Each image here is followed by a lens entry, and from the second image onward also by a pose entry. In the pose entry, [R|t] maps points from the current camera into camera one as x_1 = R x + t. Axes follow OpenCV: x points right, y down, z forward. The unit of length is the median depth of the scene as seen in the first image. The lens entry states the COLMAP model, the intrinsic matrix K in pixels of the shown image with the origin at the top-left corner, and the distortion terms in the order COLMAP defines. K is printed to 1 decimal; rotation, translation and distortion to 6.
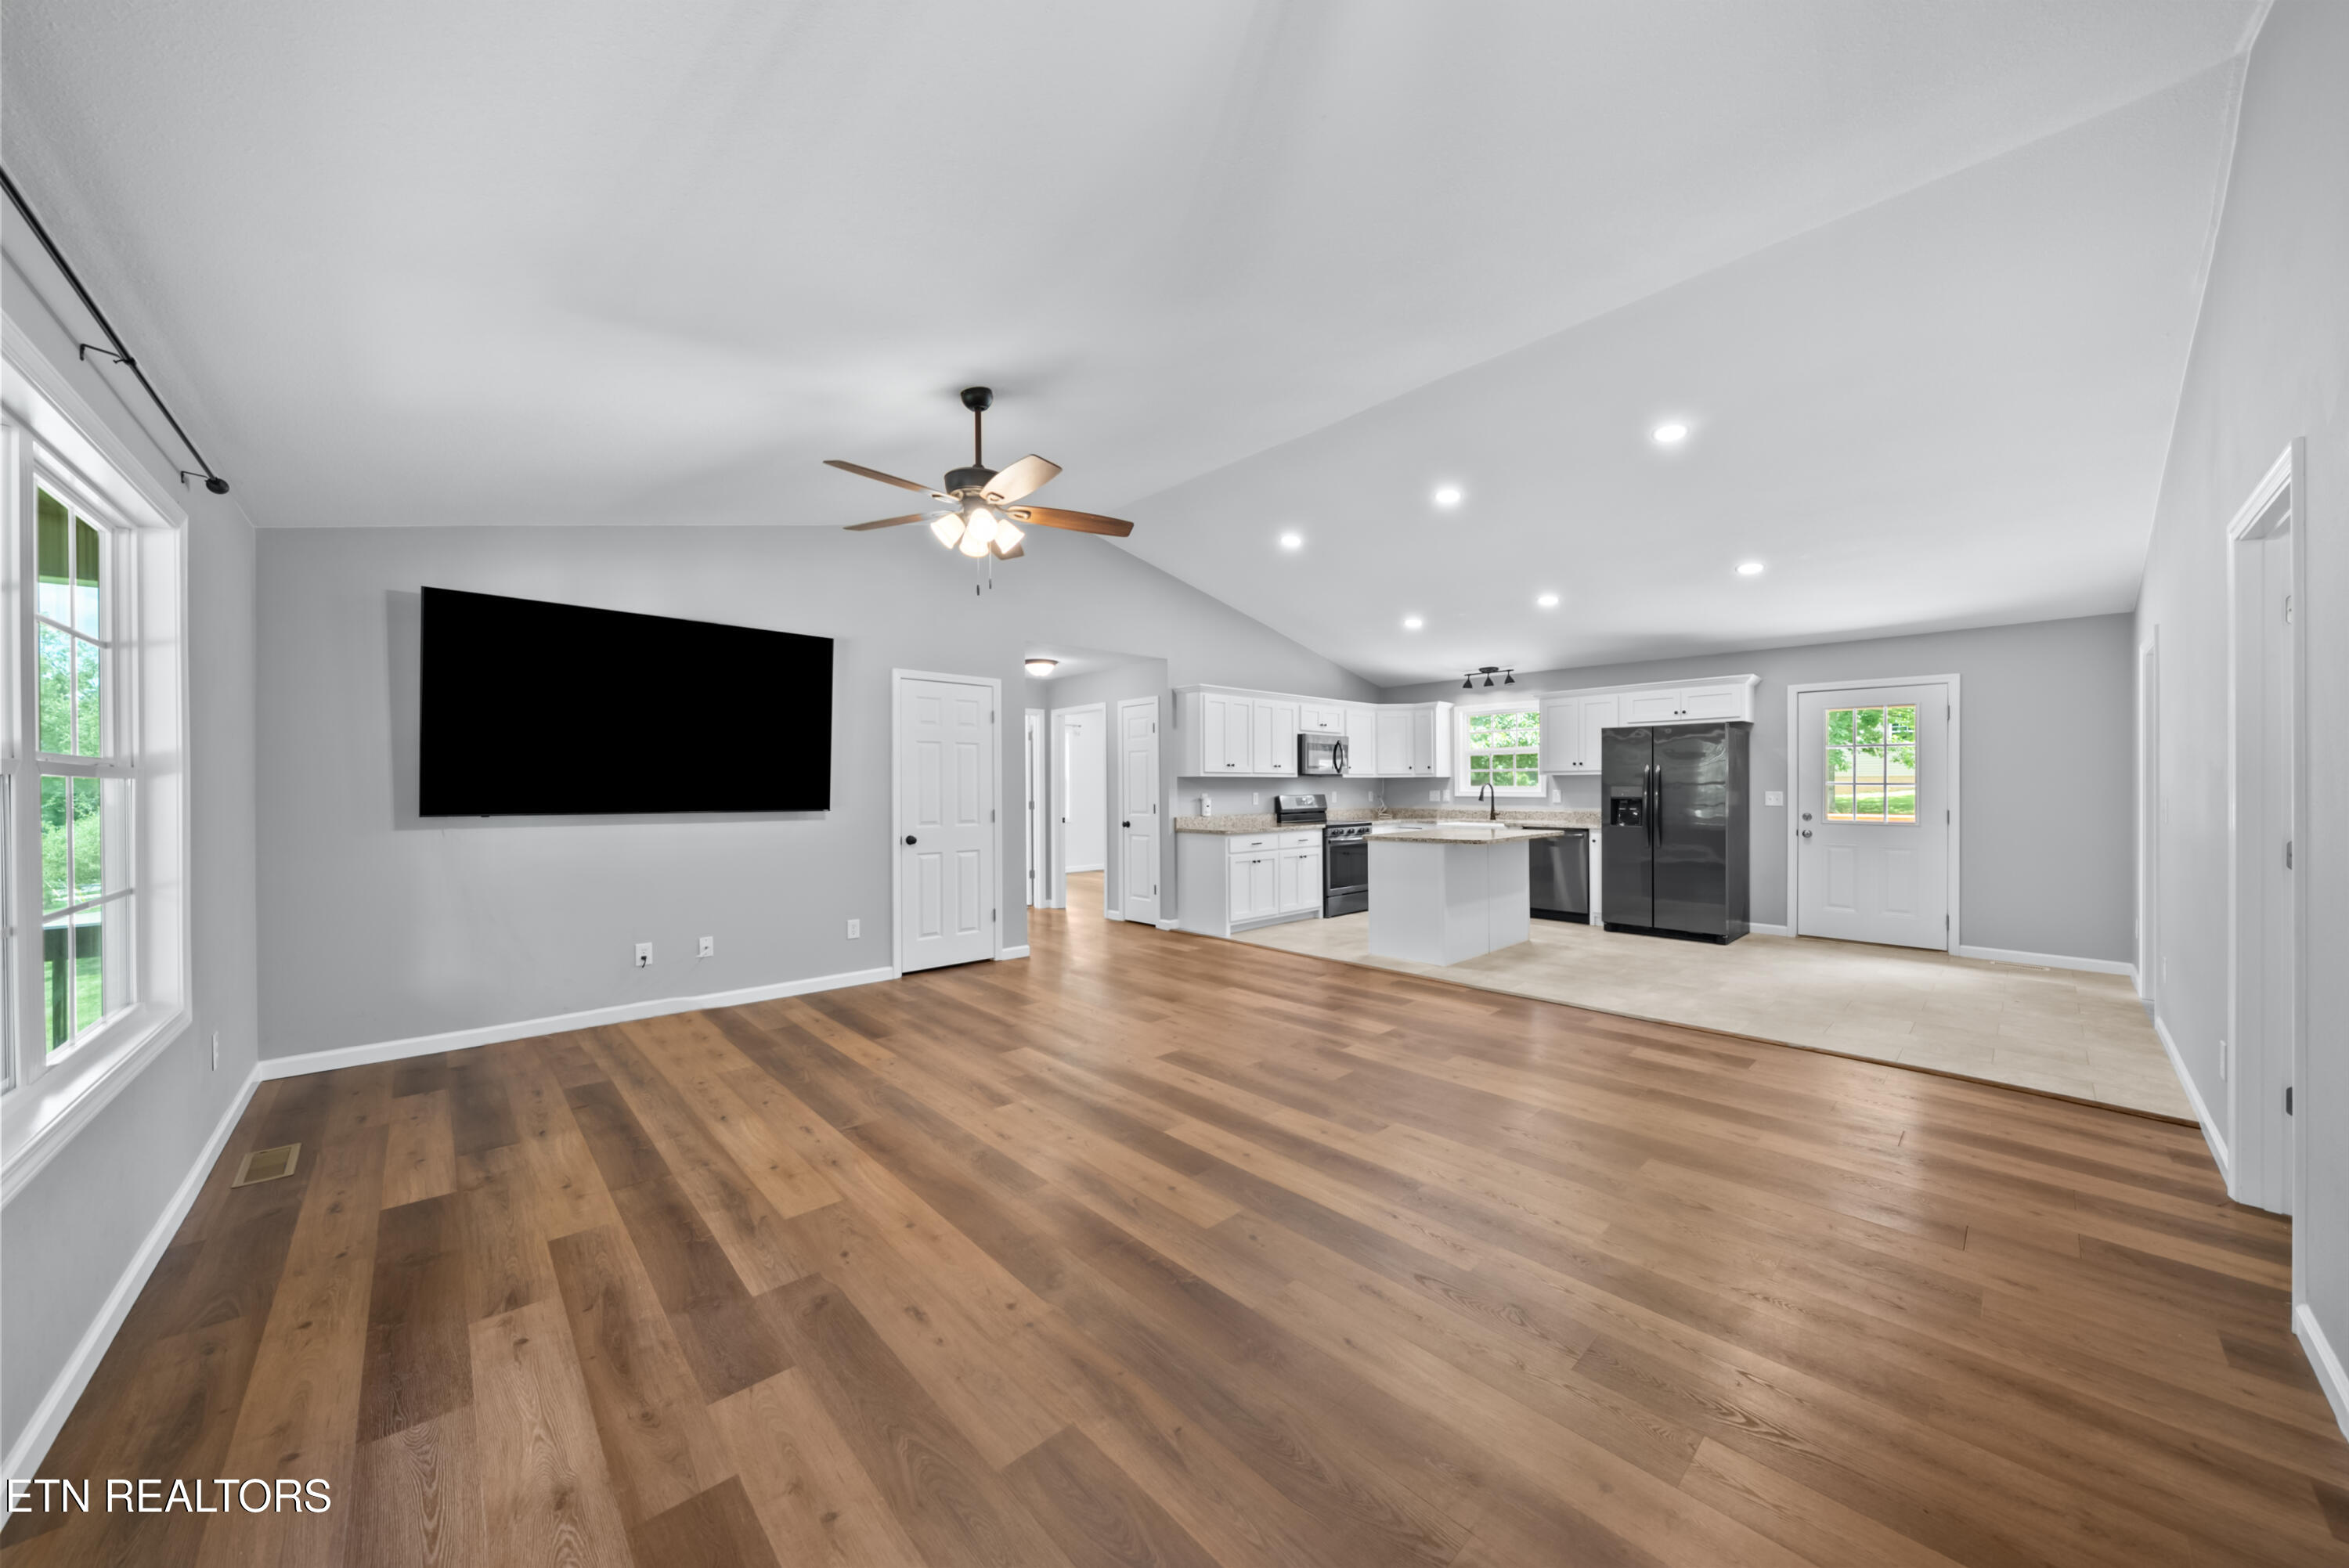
lens RADIAL K [[806.1, 0, 1172.1], [0, 806.1, 786.8], [0, 0, 1]] dist [-0.002254, -0.000022]
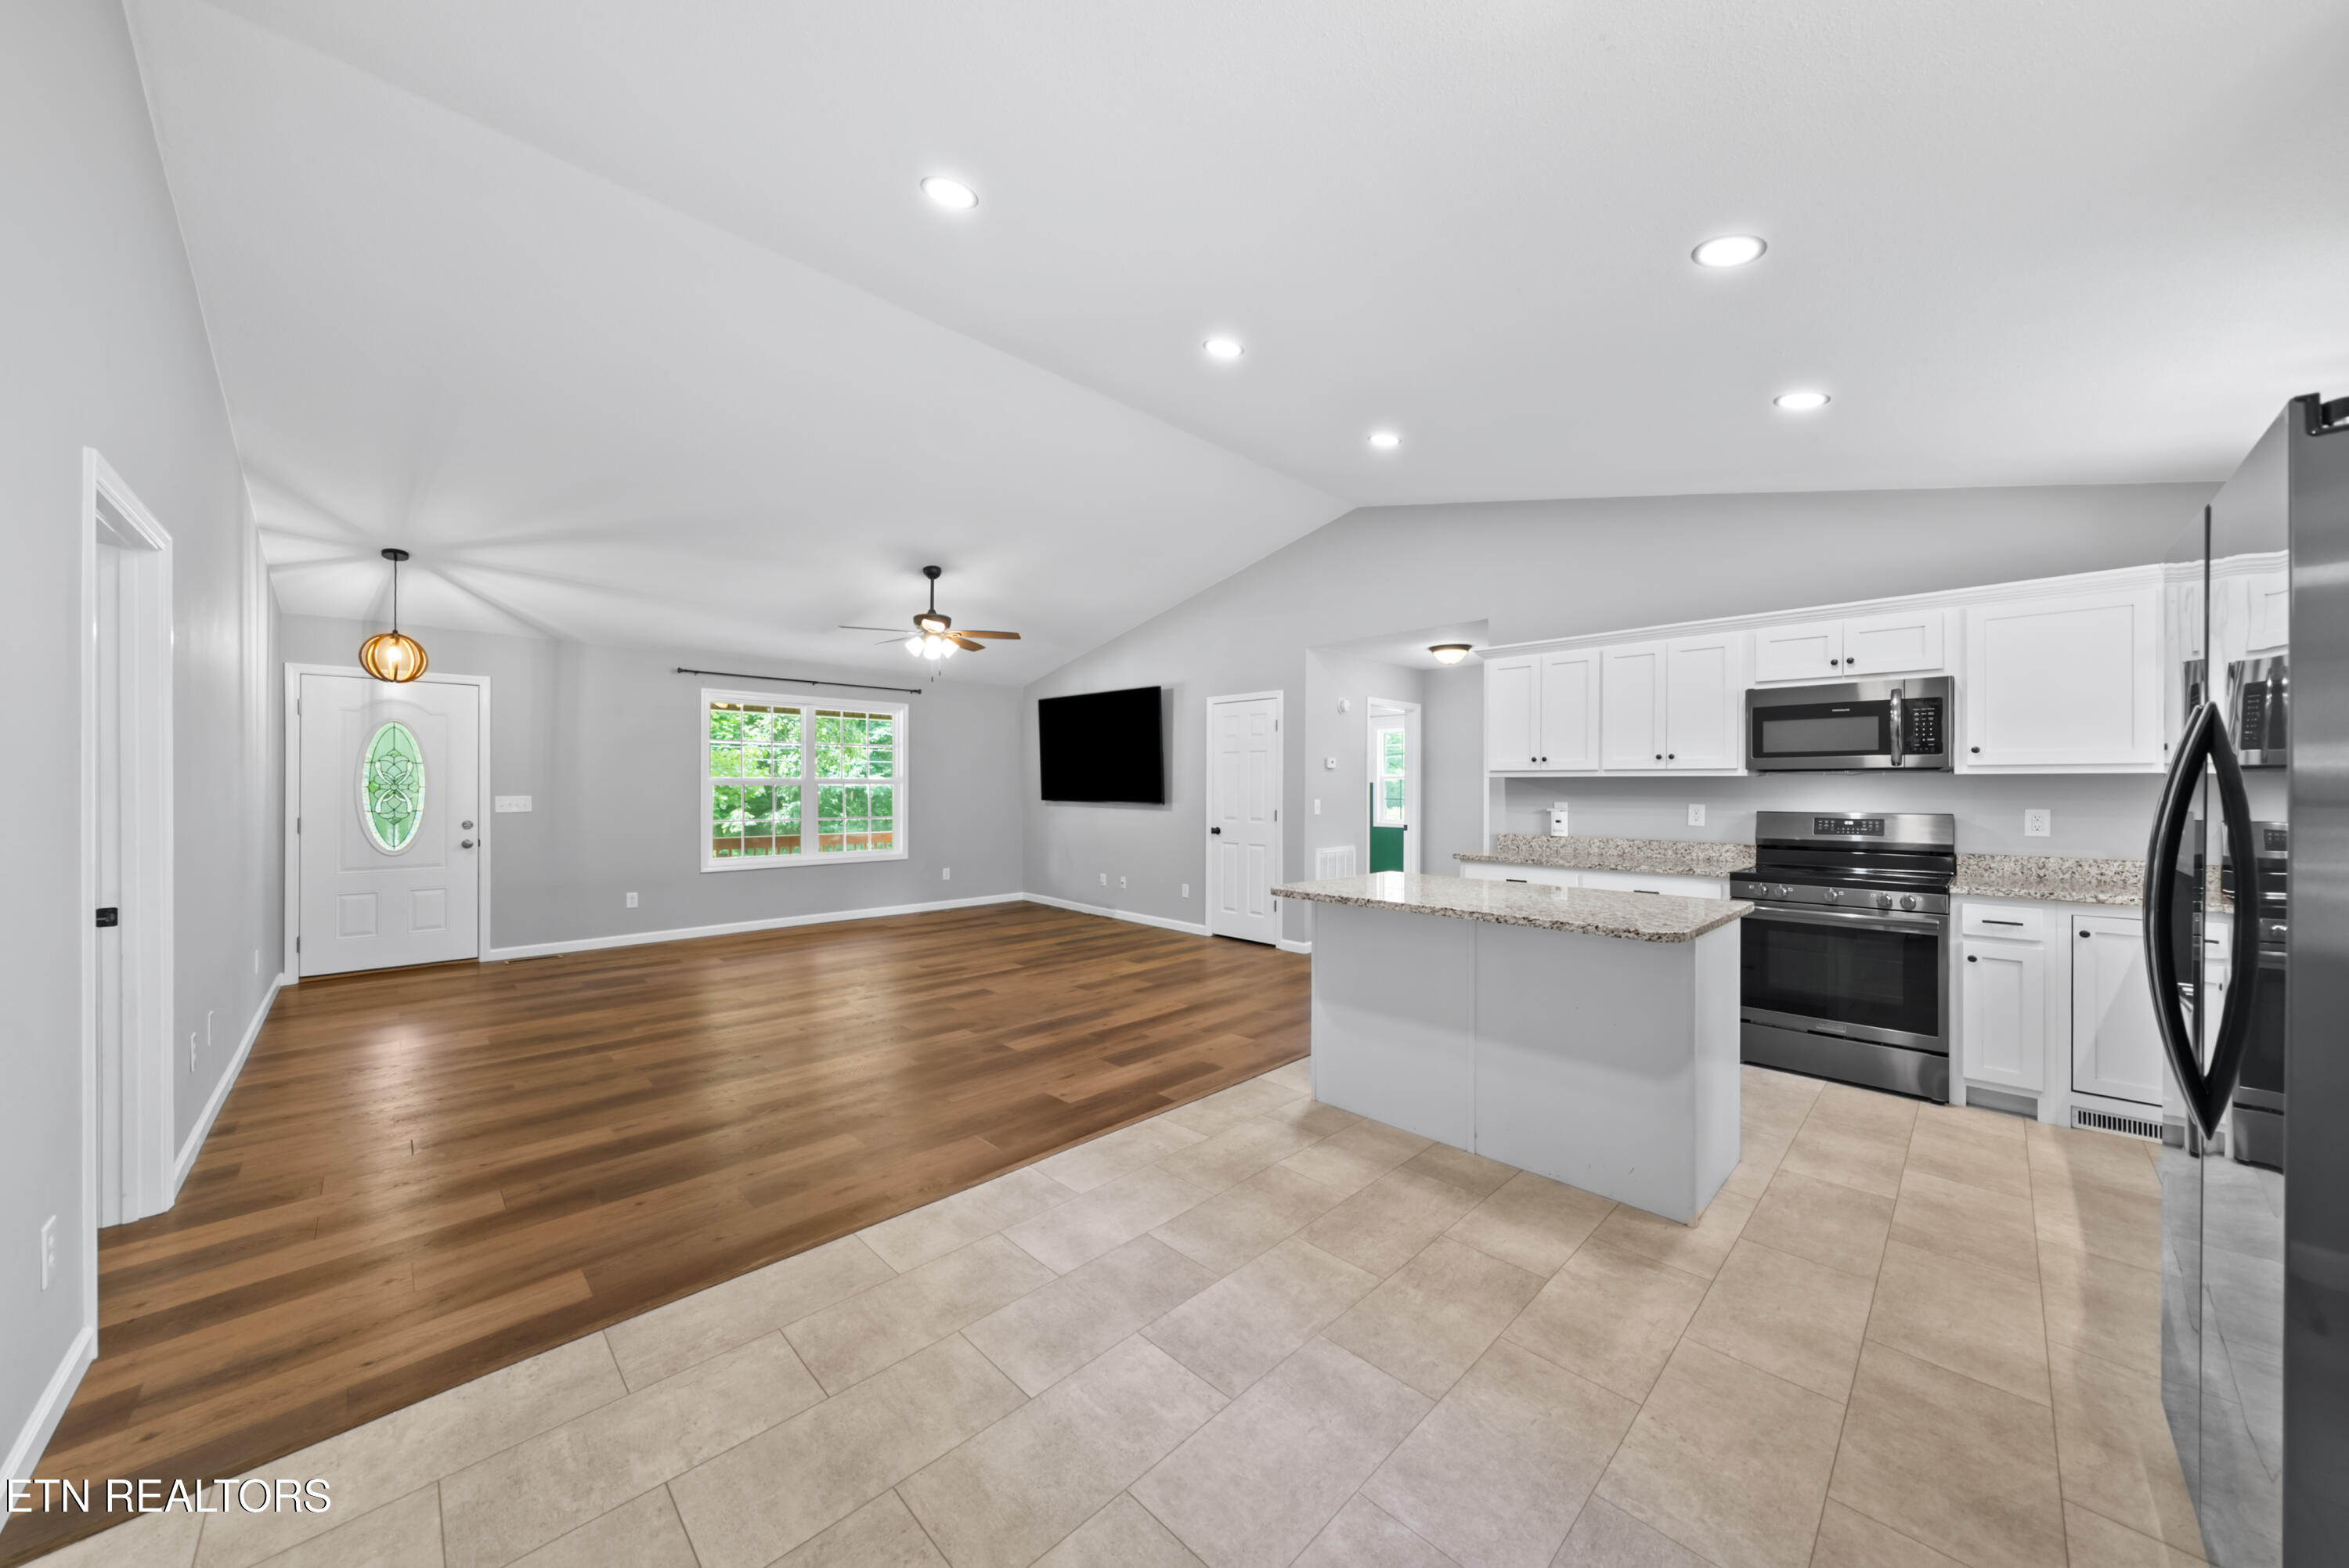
lens RADIAL K [[806.1, 0, 1170.7], [0, 806.1, 787.1], [0, 0, 1]] dist [-0.002254, -0.000022]
pose [[0.026765, 0.005243, -0.999628, 0.954279], [-0.004035, 0.999979, 0.005137, -0.009007], [0.999634, 0.003896, 0.026786, 0.902602]]
